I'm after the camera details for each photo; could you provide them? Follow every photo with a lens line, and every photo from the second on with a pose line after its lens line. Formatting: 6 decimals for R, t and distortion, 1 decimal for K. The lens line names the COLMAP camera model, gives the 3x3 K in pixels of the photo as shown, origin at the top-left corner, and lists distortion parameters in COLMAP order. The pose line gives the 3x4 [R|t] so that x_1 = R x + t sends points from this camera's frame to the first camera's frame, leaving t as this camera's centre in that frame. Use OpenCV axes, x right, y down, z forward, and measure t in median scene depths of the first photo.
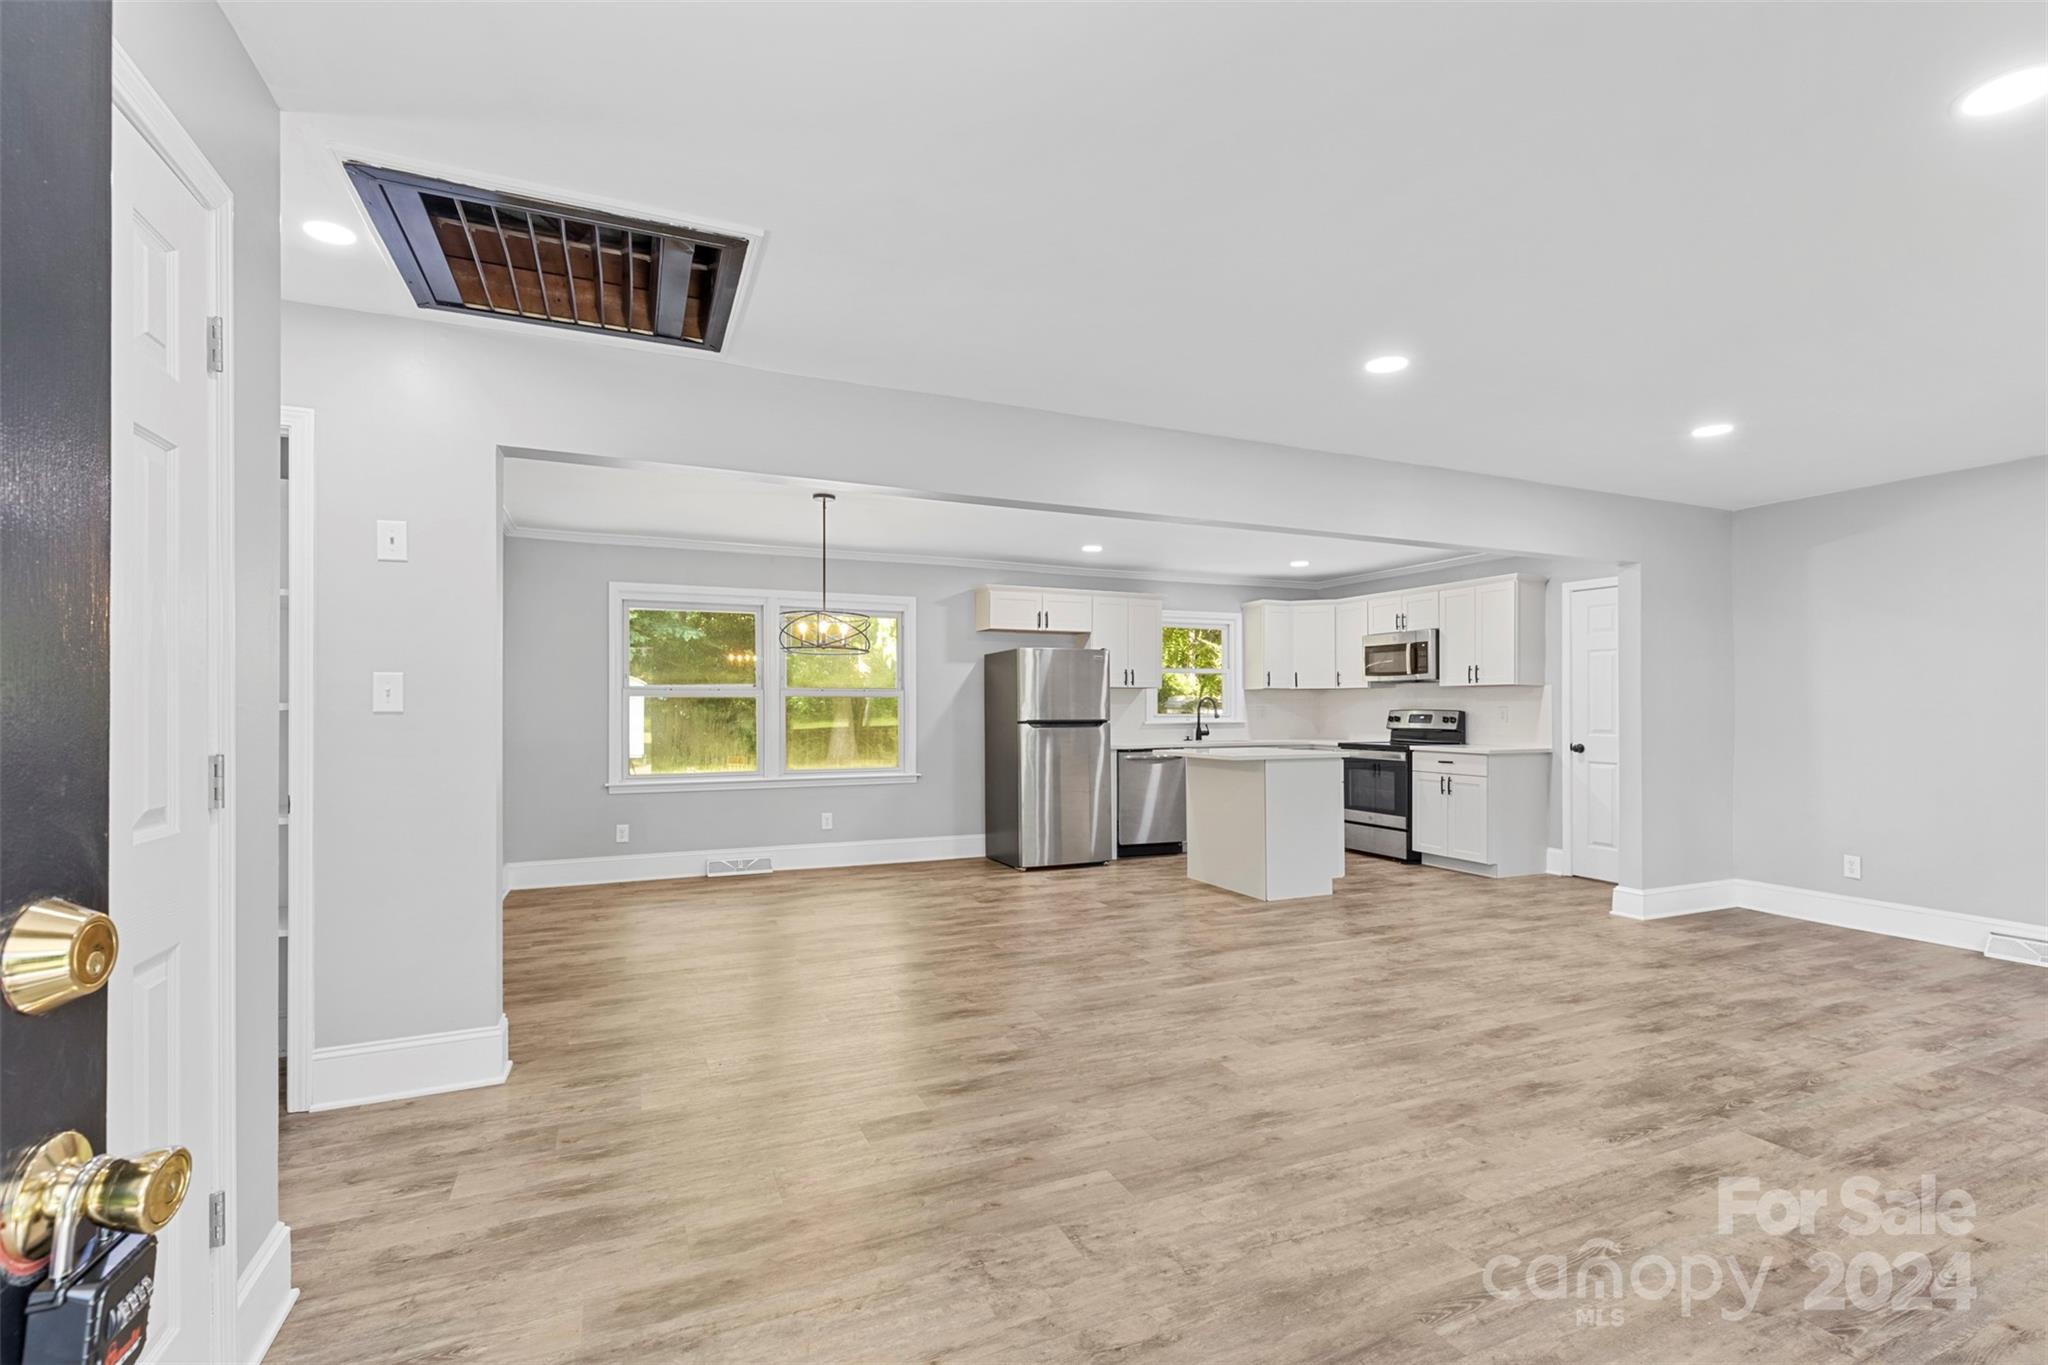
lens RADIAL K [[923.6, 0, 1036.2], [0, 923.6, 707.2], [0, 0, 1]] dist [0.003183, -0.000833]
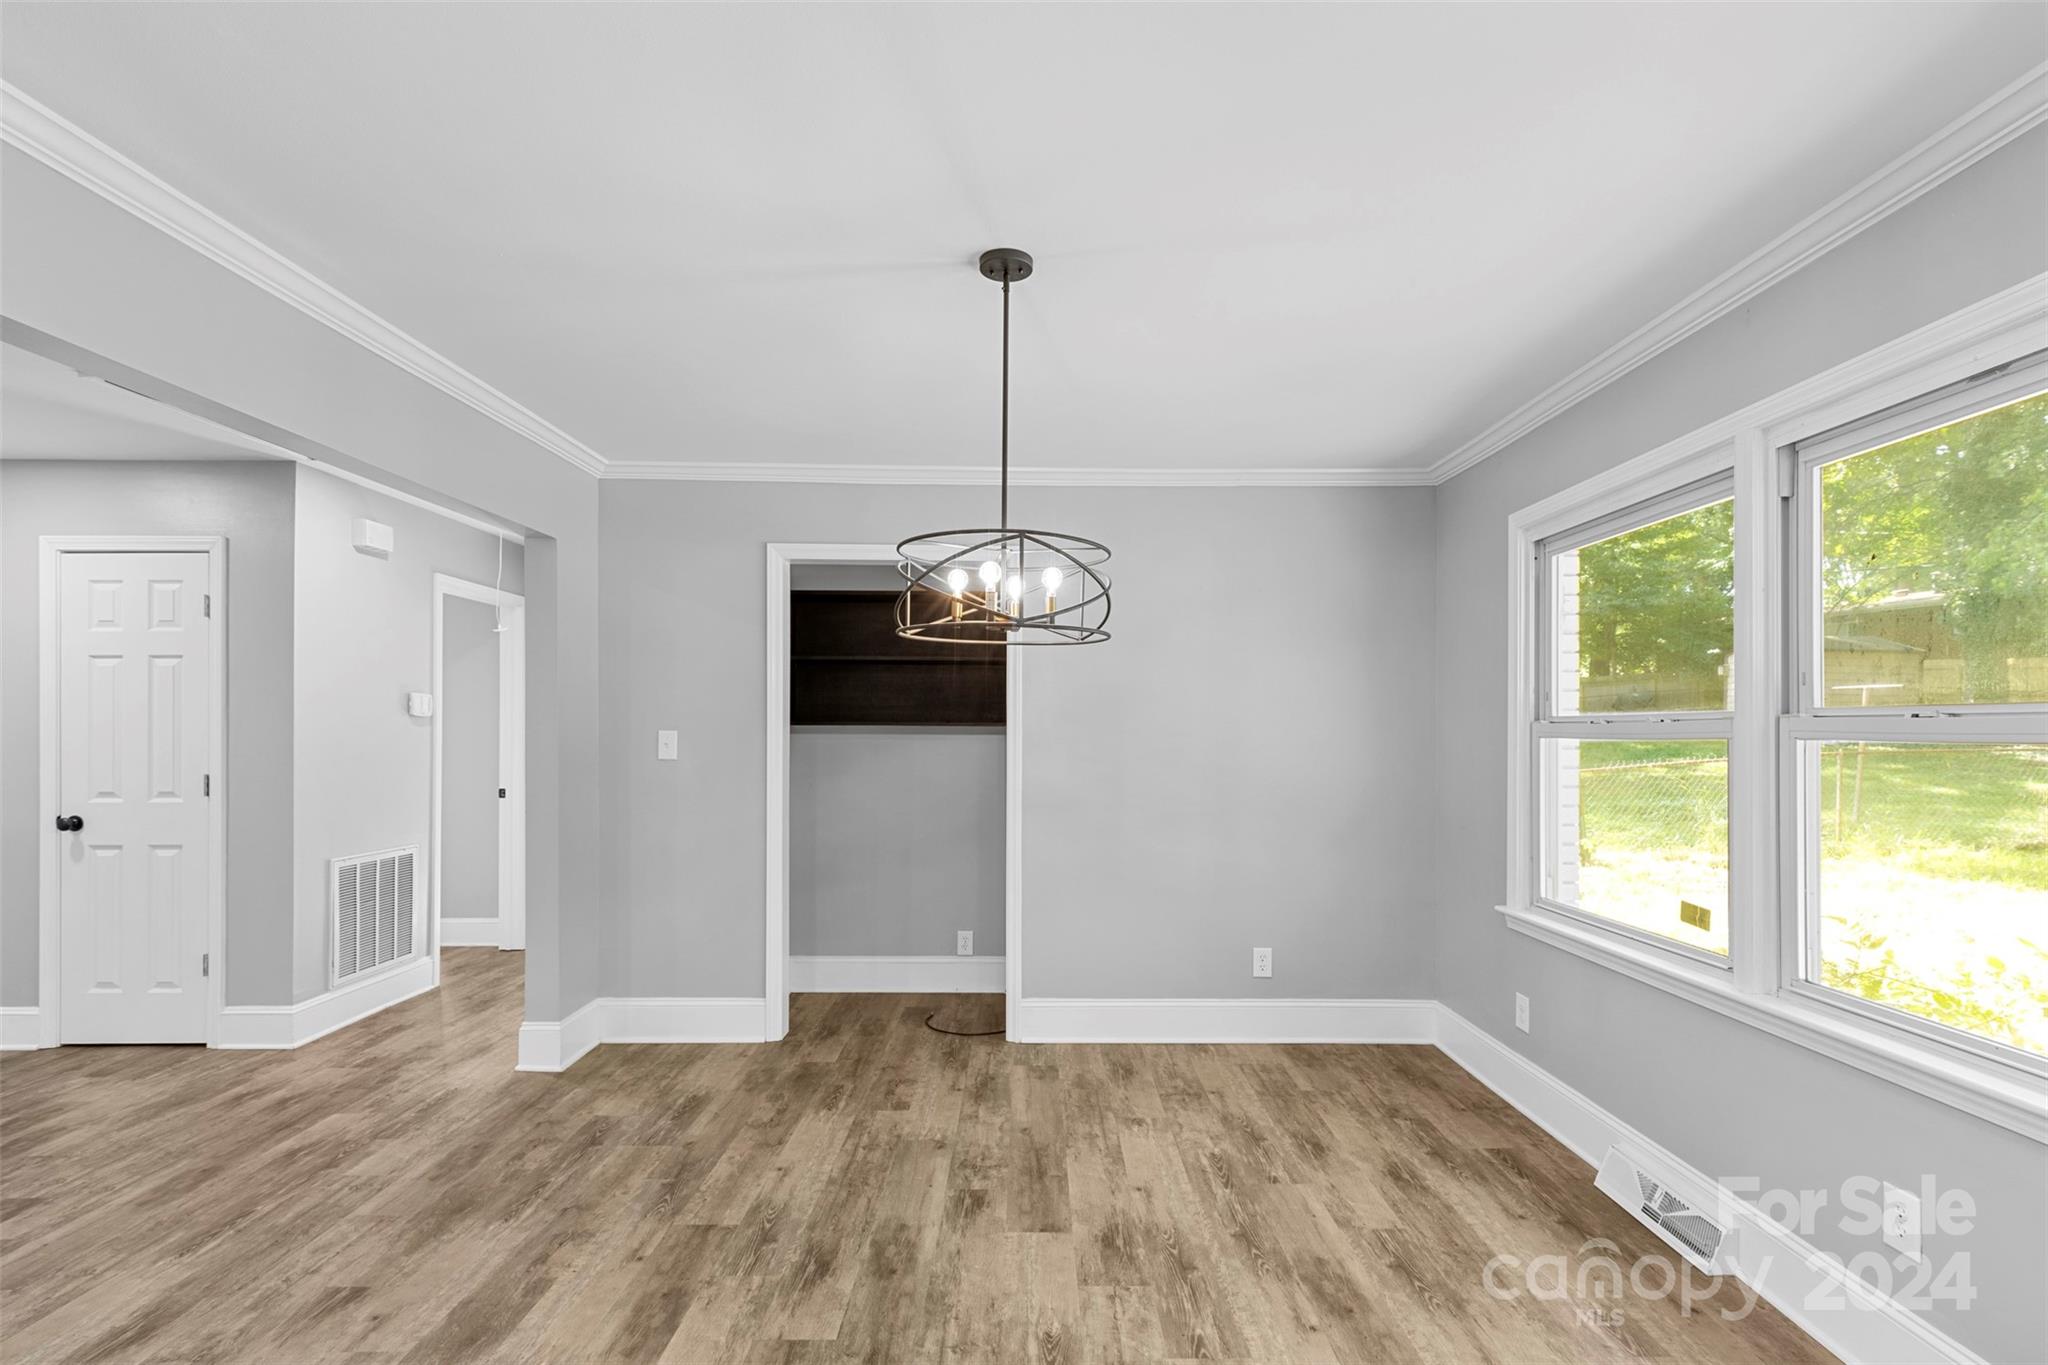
lens RADIAL K [[923.6, 0, 1035.9], [0, 923.6, 725.1], [0, 0, 1]] dist [0.003183, -0.000833]
pose [[-0.399407, -0.007747, -0.916741, 0.103683], [0.000901, 0.999960, -0.008843, -0.012649], [0.916773, -0.004358, -0.399385, 0.836820]]
